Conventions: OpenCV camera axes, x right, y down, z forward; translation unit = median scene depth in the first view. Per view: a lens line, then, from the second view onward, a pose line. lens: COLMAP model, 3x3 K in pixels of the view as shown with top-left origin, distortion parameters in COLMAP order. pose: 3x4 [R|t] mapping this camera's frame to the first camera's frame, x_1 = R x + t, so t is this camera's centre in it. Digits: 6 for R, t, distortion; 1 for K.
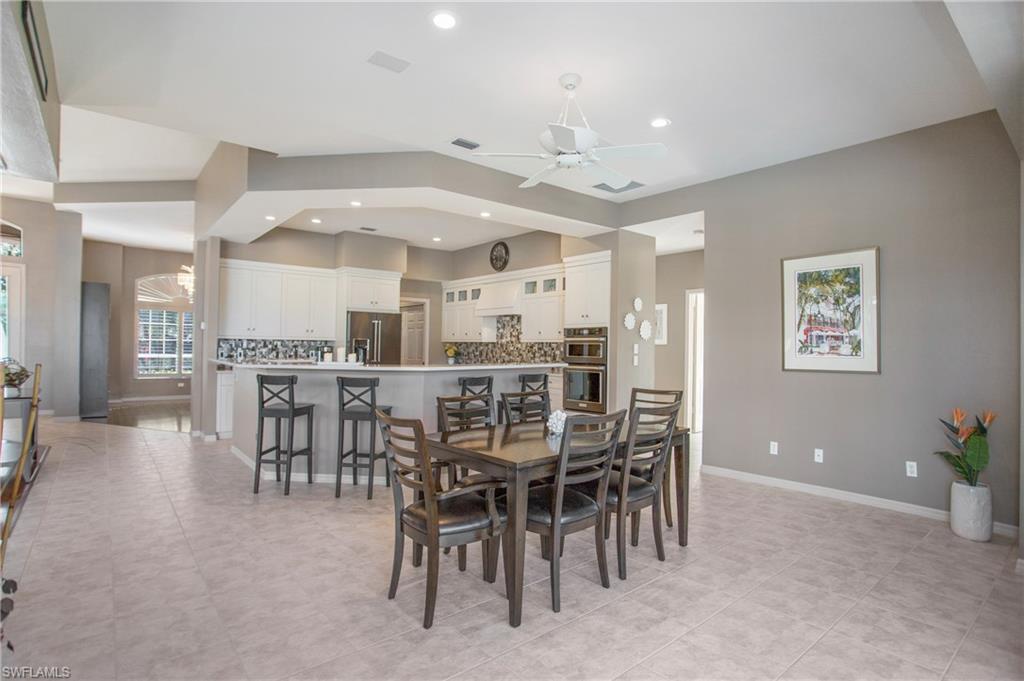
lens RADIAL K [[527.6, 0, 535.0], [0, 527.6, 338.7], [0, 0, 1]] dist [0.000123, -0.000125]
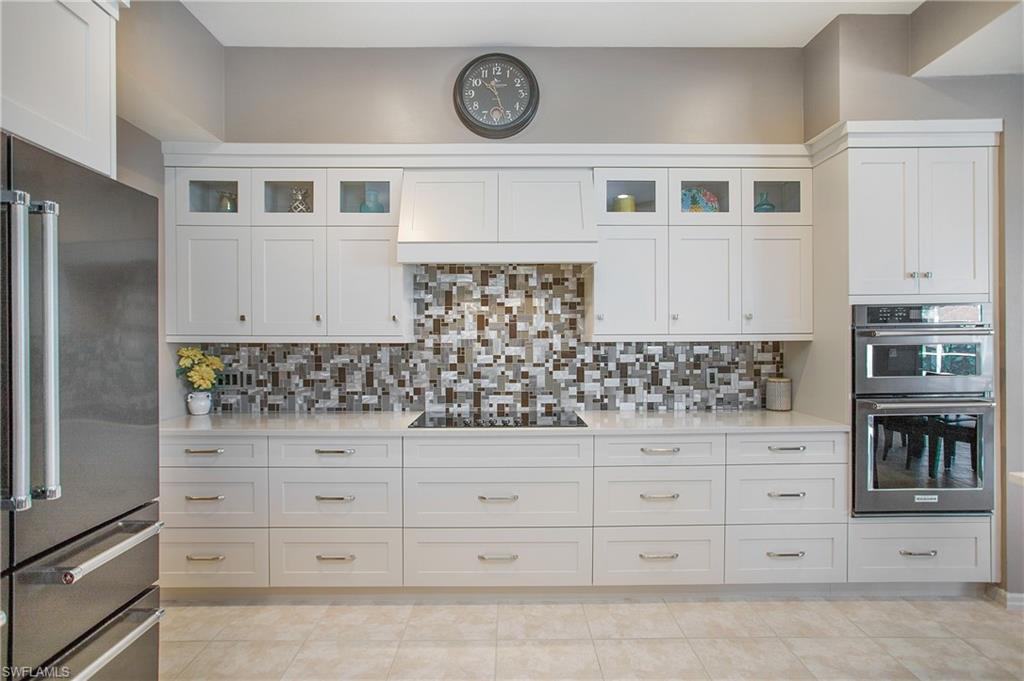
lens RADIAL K [[475.4, 0, 524.3], [0, 475.4, 337.2], [0, 0, 1]] dist [-0.028580, 0.000247]
pose [[0.645145, -0.021553, 0.763756, -0.279837], [-0.002572, 0.999535, 0.030379, -0.007199], [-0.764056, -0.021563, 0.644790, 0.756834]]
